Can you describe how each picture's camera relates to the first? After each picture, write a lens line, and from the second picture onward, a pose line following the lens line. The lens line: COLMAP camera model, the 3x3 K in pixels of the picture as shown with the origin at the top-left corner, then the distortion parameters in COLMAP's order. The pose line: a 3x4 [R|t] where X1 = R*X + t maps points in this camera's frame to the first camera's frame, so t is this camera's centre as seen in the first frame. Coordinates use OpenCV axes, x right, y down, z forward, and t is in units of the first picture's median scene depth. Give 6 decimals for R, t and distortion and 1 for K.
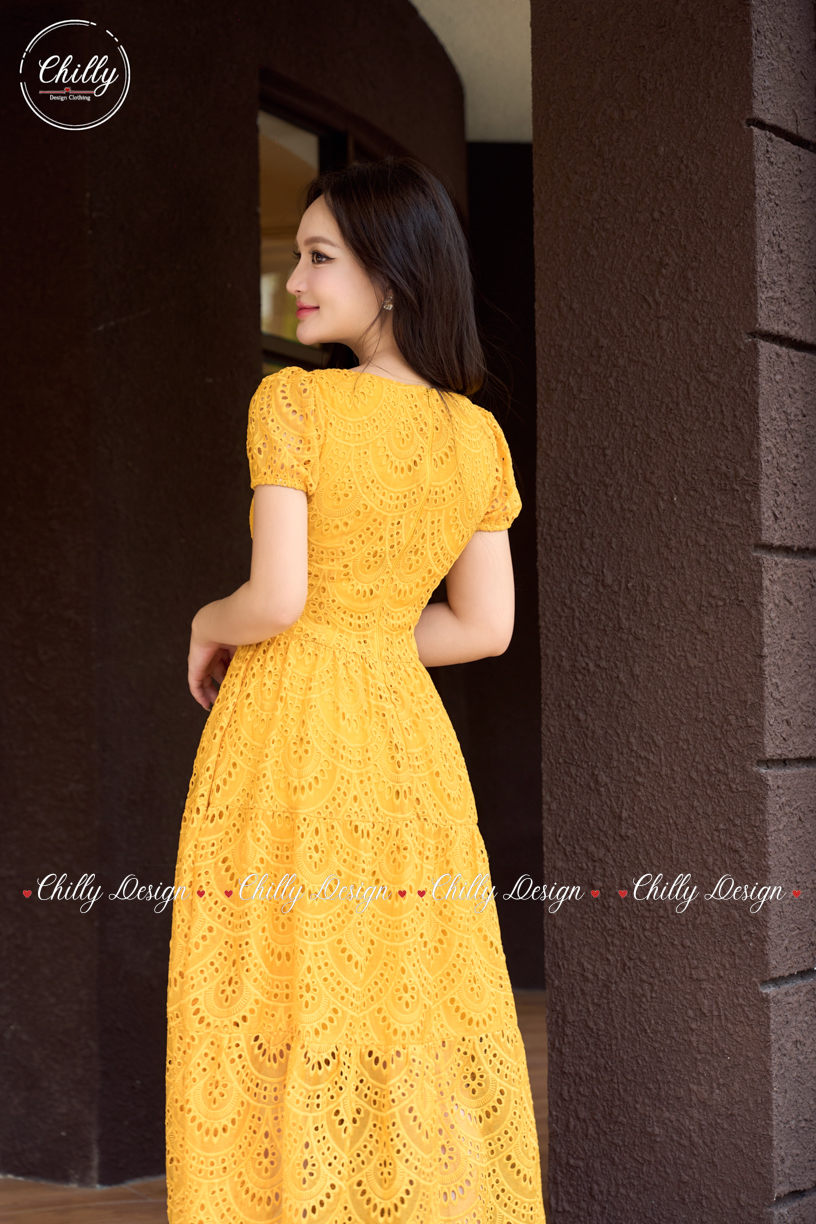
lens RADIAL K [[2209.4, 0, 407.7], [0, 2209.4, 604.0], [0, 0, 1]] dist [0.186485, 0.000000]
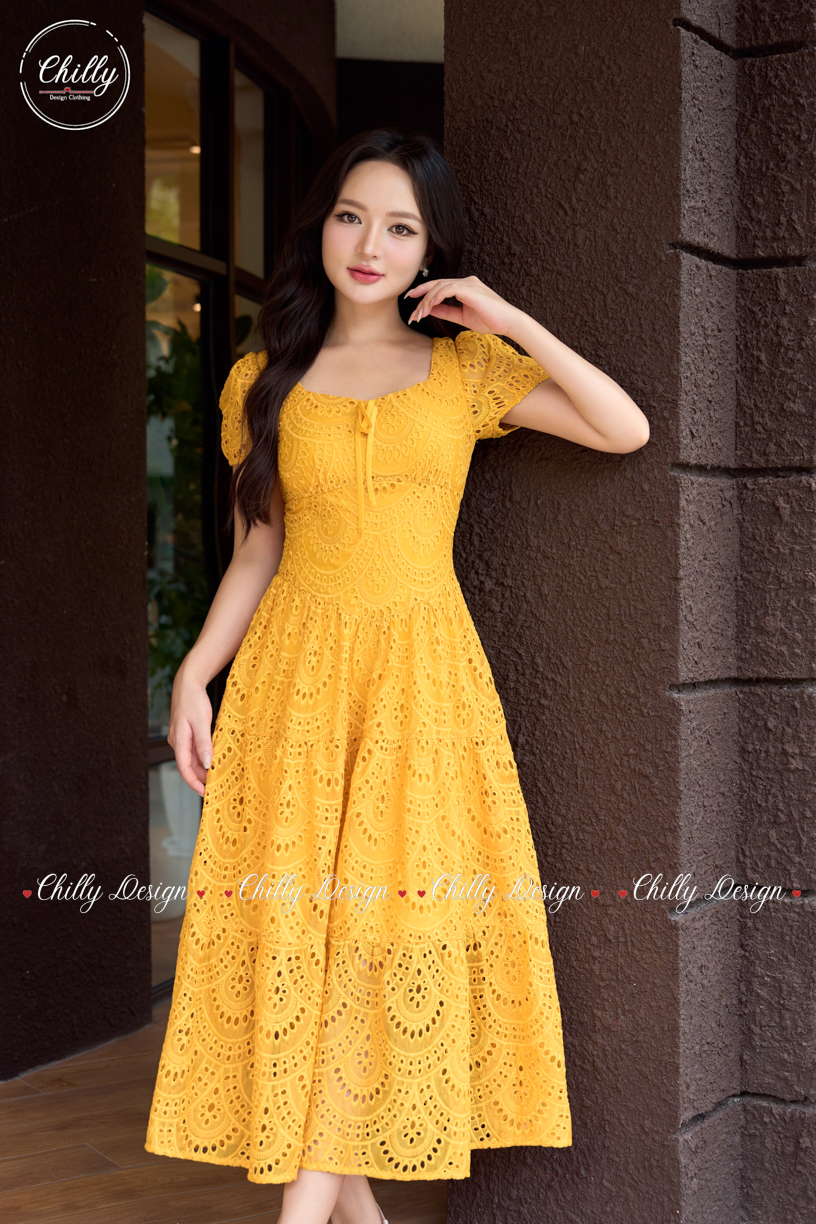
lens RADIAL K [[1902.3, 0, 398.2], [0, 1902.3, 605.0], [0, 0, 1]] dist [0.049511, 0.000000]
pose [[0.996896, 0.008738, 0.078242, -0.027373], [-0.013854, 0.997783, 0.065090, -0.017408], [-0.077499, -0.065972, 0.994807, 0.173579]]
